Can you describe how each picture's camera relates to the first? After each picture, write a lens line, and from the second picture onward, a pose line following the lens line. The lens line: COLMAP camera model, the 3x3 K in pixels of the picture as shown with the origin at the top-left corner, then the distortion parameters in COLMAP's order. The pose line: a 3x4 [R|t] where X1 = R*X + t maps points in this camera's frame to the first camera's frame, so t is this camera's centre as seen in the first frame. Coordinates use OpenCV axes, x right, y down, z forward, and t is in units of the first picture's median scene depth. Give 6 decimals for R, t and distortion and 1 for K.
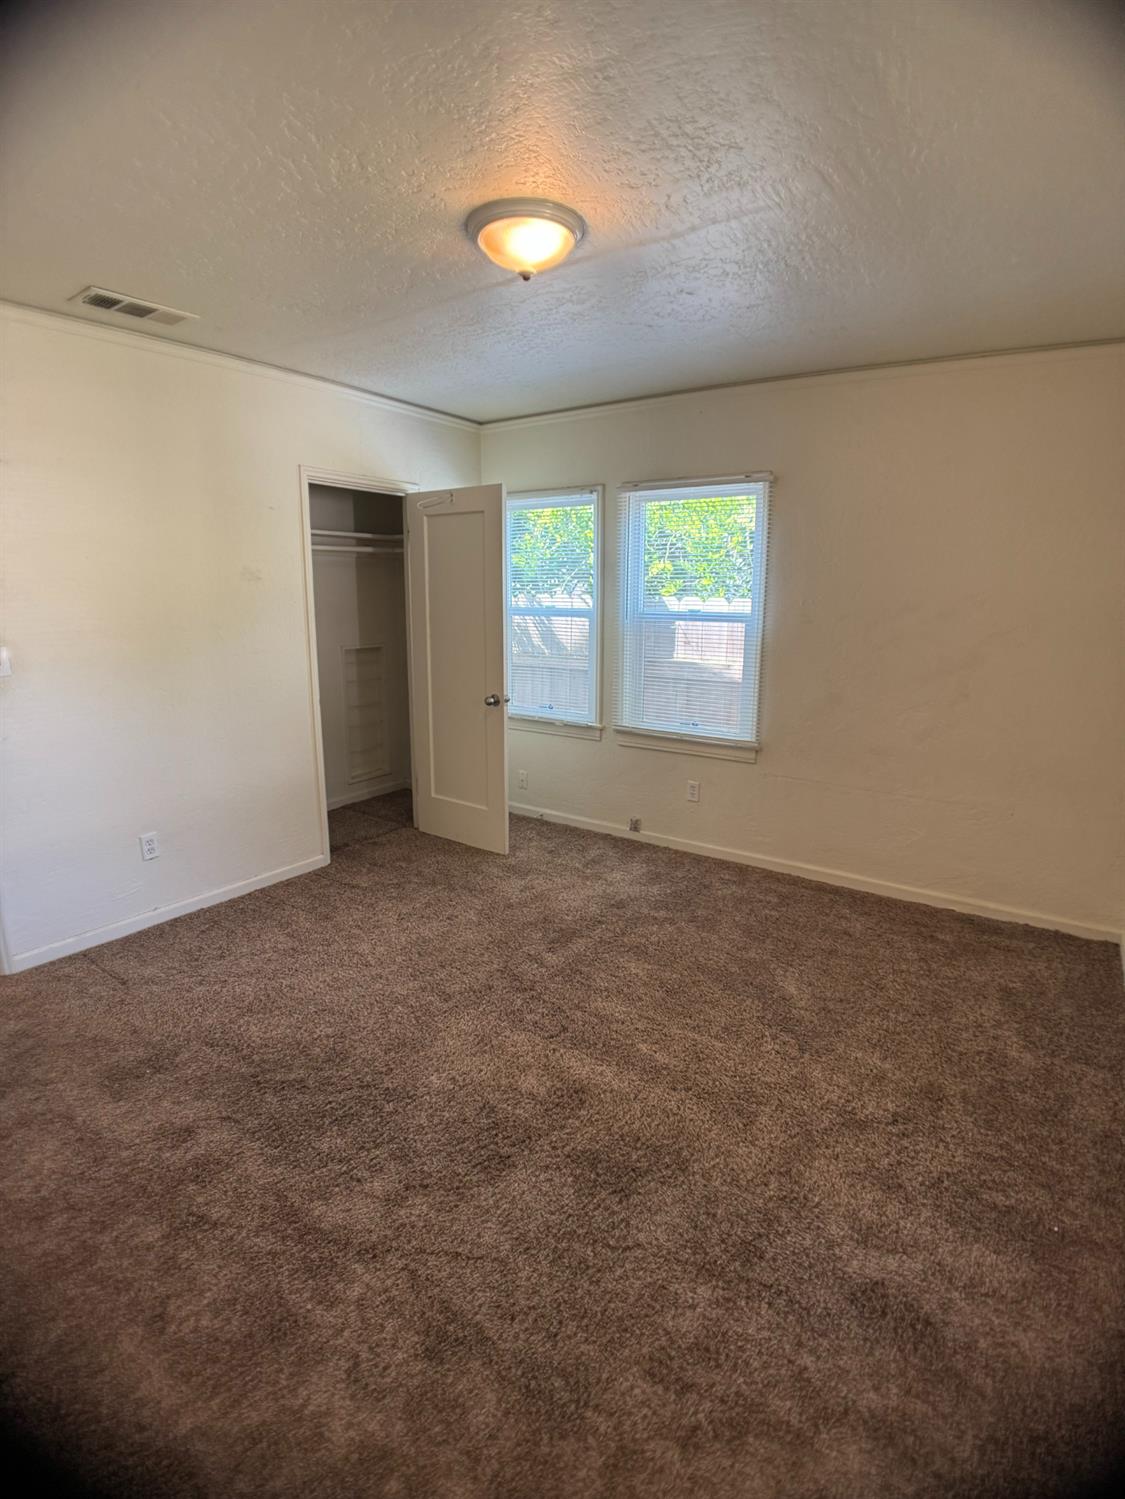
lens RADIAL K [[723.2, 0, 562.5], [0, 723.2, 749.5], [0, 0, 1]] dist [-0.065429, -0.012467]
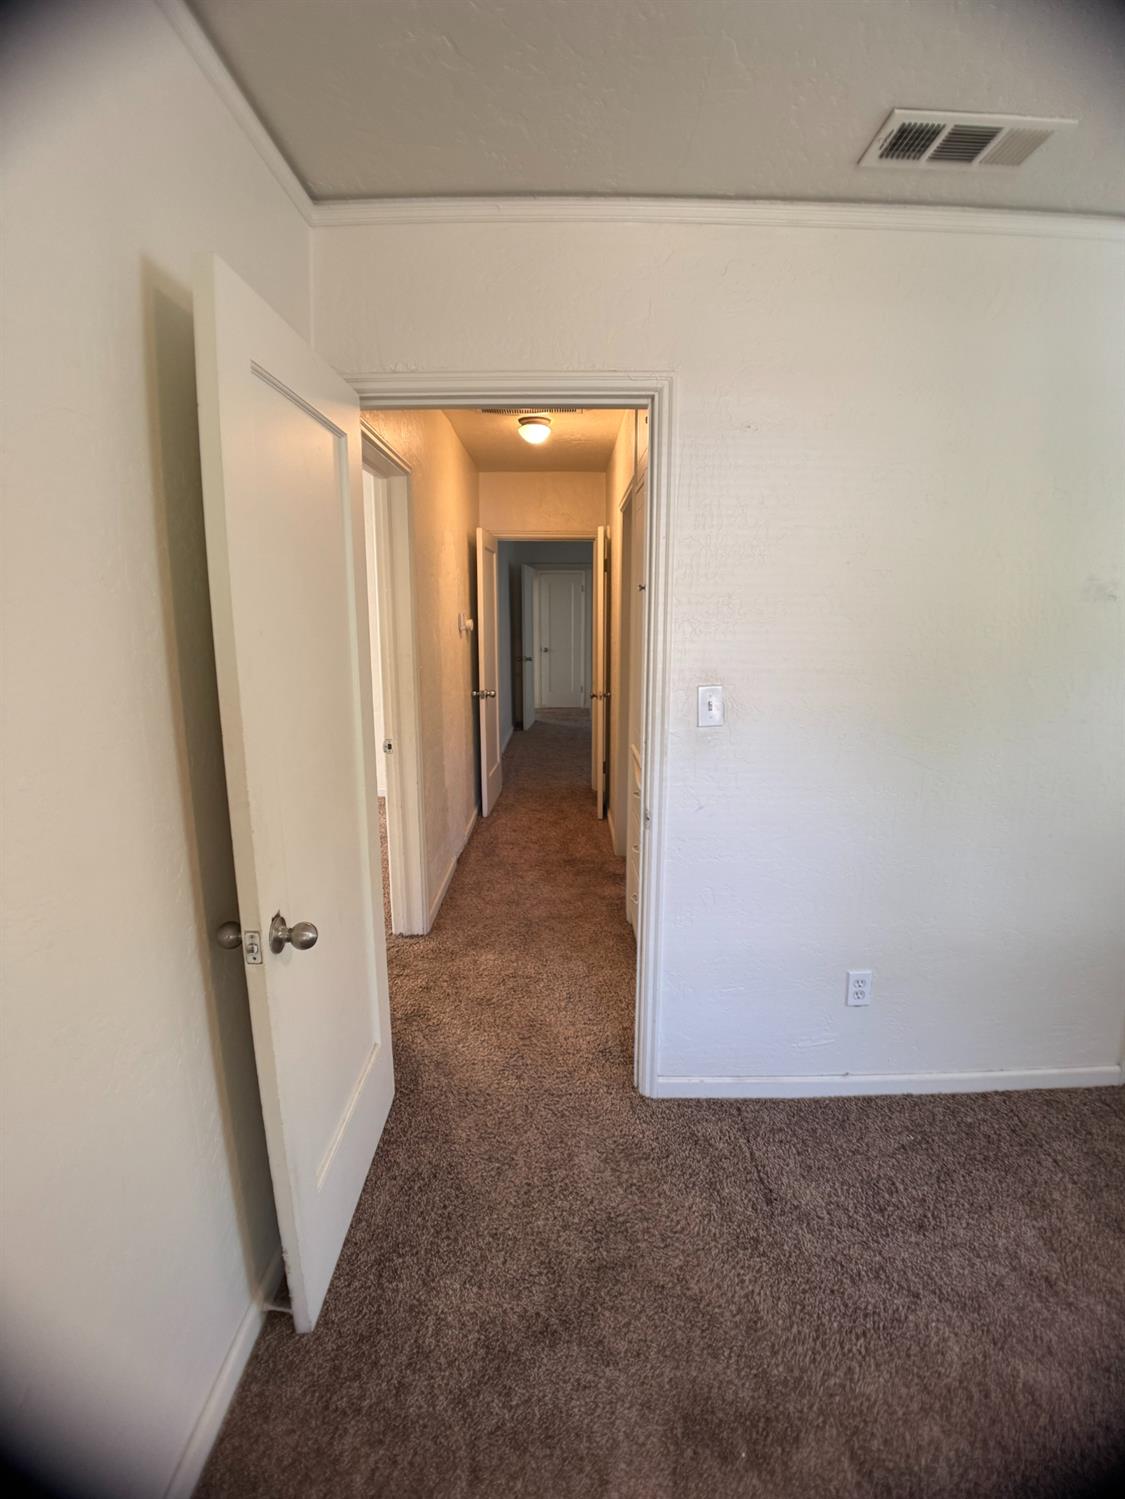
lens RADIAL K [[719.8, 0, 561.9], [0, 719.8, 763.0], [0, 0, 1]] dist [-0.057712, -0.012755]
pose [[0.567225, 0.156246, -0.808605, -0.245595], [-0.164153, 0.983587, 0.074907, -0.087442], [0.807037, 0.090246, 0.583564, 0.376721]]
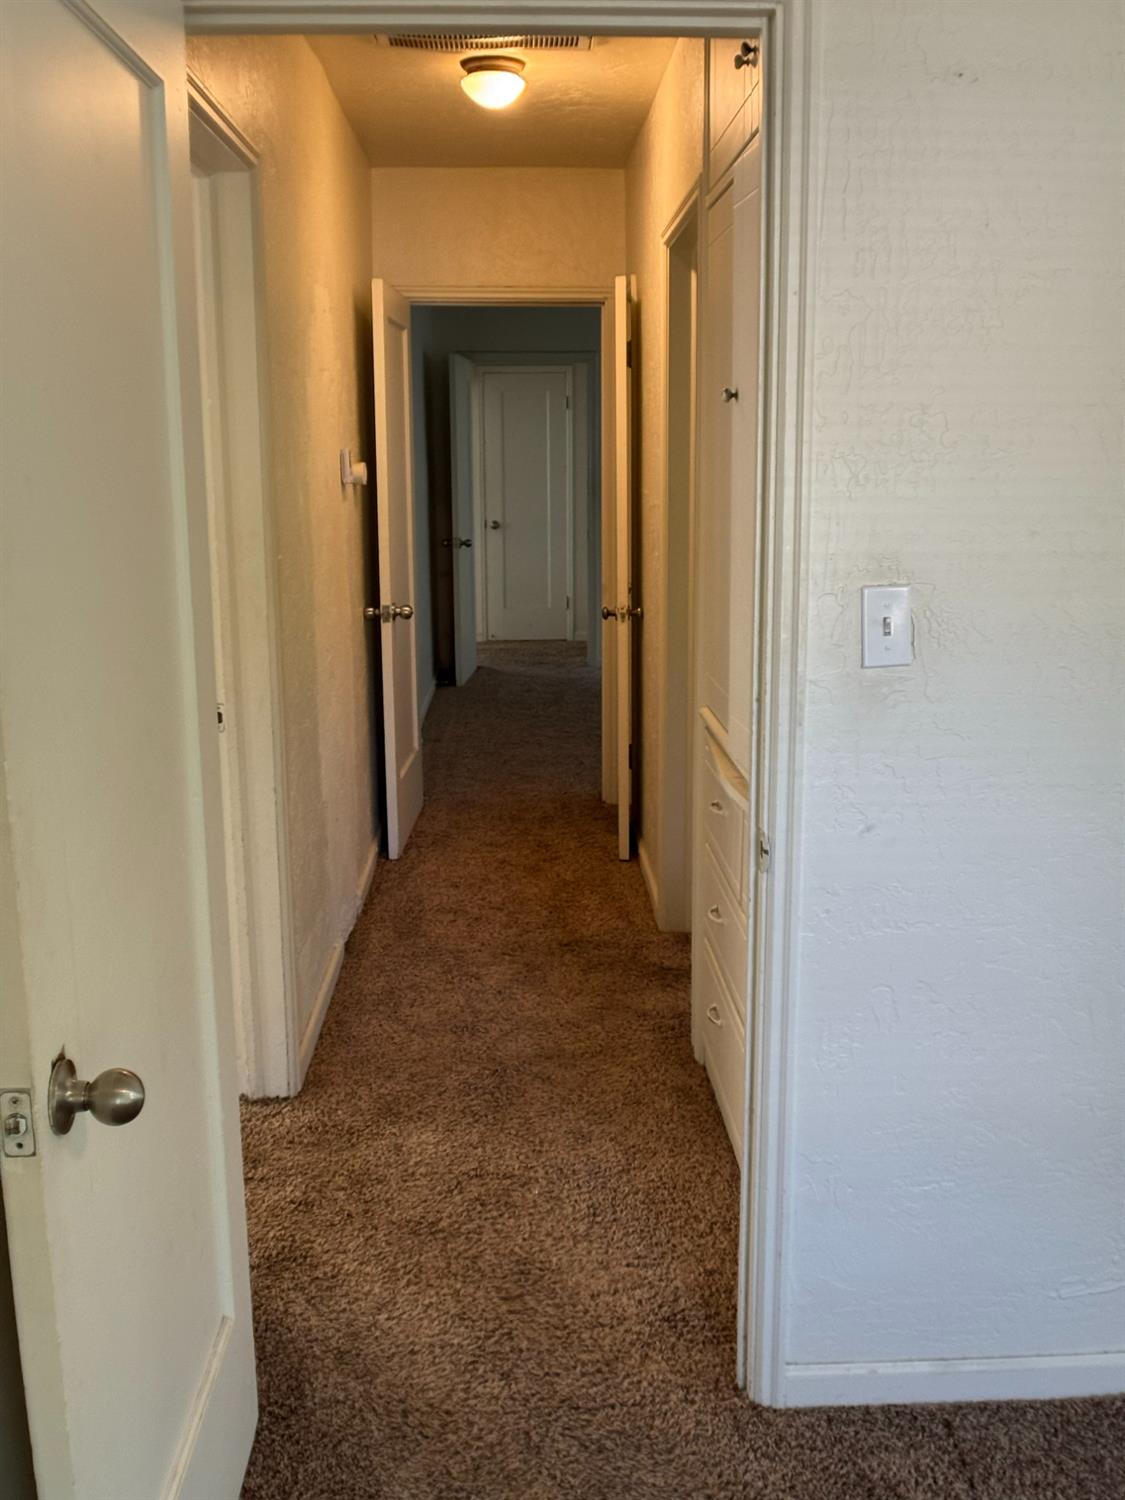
lens RADIAL K [[1436.6, 0, 568.4], [0, 1436.6, 749.4], [0, 0, 1]] dist [-0.052862, -0.016302]
pose [[0.604752, 0.145899, -0.782936, -0.270485], [-0.153569, 0.985990, 0.065119, -0.075777], [0.781467, 0.080854, 0.618685, 0.343088]]
